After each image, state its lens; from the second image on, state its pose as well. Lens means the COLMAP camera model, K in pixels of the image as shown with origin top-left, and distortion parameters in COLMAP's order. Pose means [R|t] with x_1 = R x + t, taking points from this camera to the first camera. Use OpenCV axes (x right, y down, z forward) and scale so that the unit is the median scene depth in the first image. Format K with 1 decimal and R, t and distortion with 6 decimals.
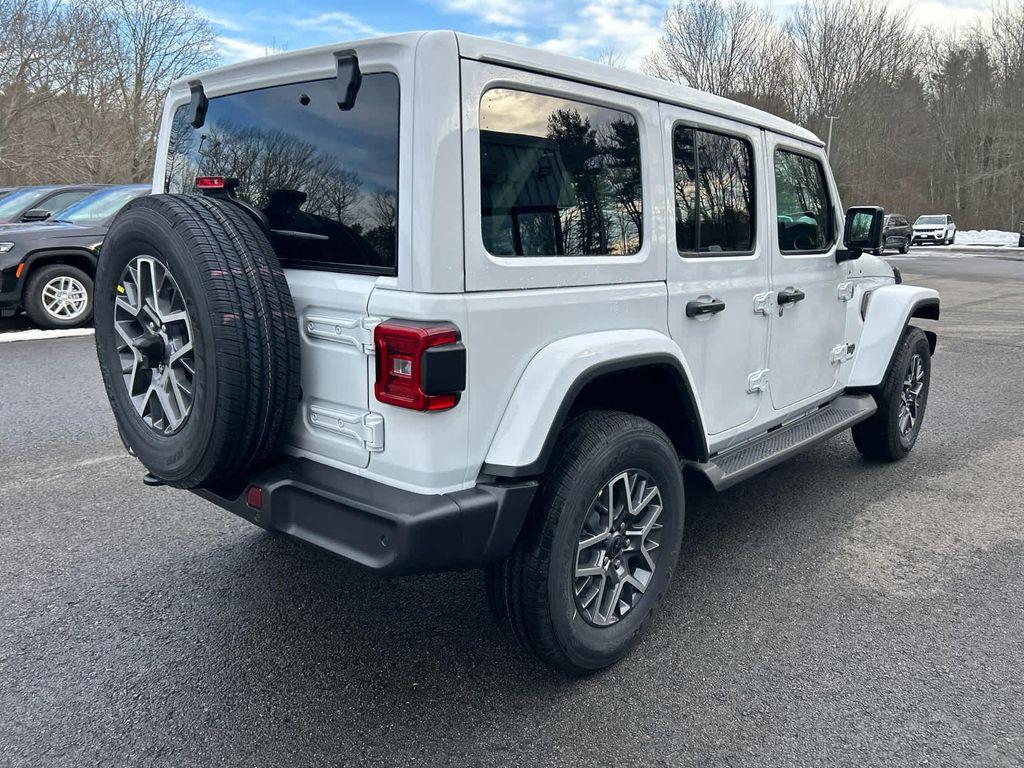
lens RADIAL K [[767.8, 0, 516.4], [0, 767.8, 386.3], [0, 0, 1]] dist [0.064346, -0.057995]
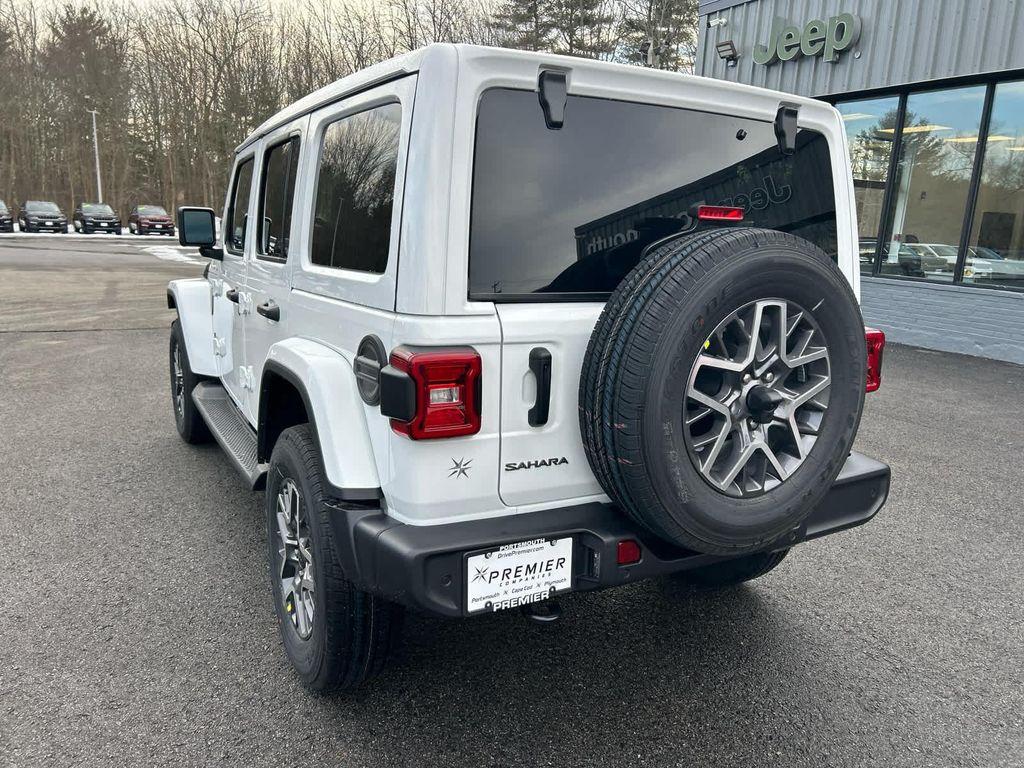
lens RADIAL K [[767.8, 0, 516.4], [0, 767.8, 386.3], [0, 0, 1]] dist [0.064346, -0.057995]
pose [[0.323695, -0.195468, 0.925750, -1.445542], [0.174645, 0.973959, 0.144581, -0.255669], [-0.929904, 0.114878, 0.349403, 0.999431]]
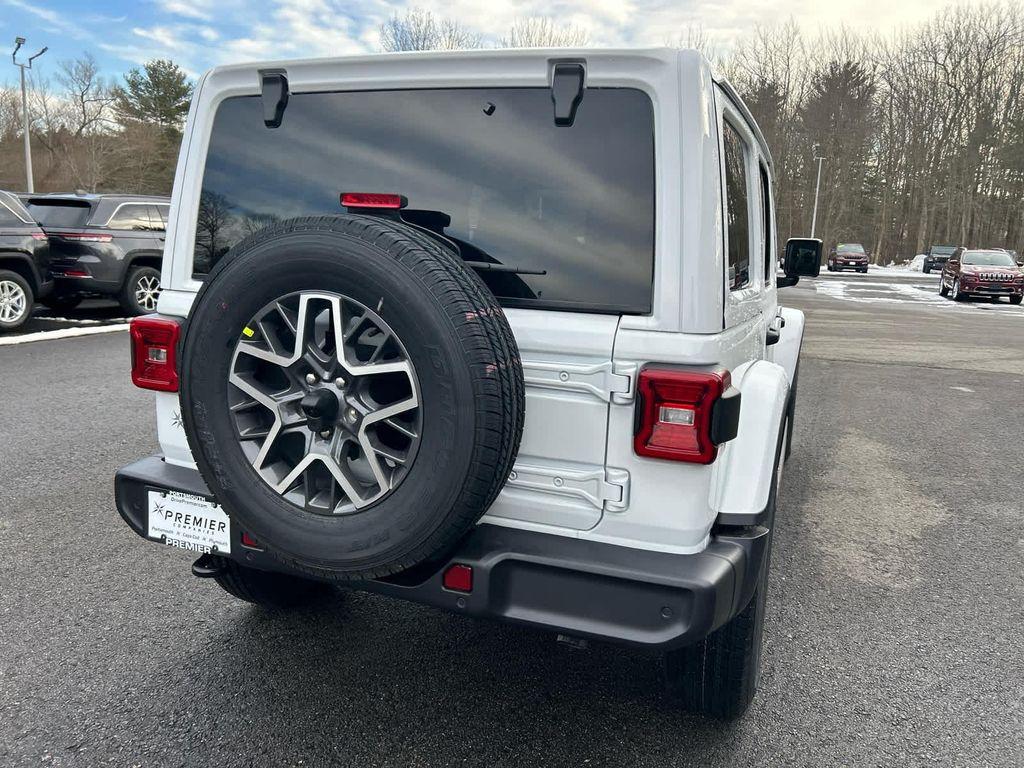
lens RADIAL K [[767.8, 0, 516.4], [0, 767.8, 386.3], [0, 0, 1]] dist [0.064346, -0.057995]
pose [[0.933208, -0.043530, 0.356690, -0.589717], [0.048657, 0.998801, -0.005409, -0.059200], [-0.356027, 0.022403, 0.934207, 0.204400]]
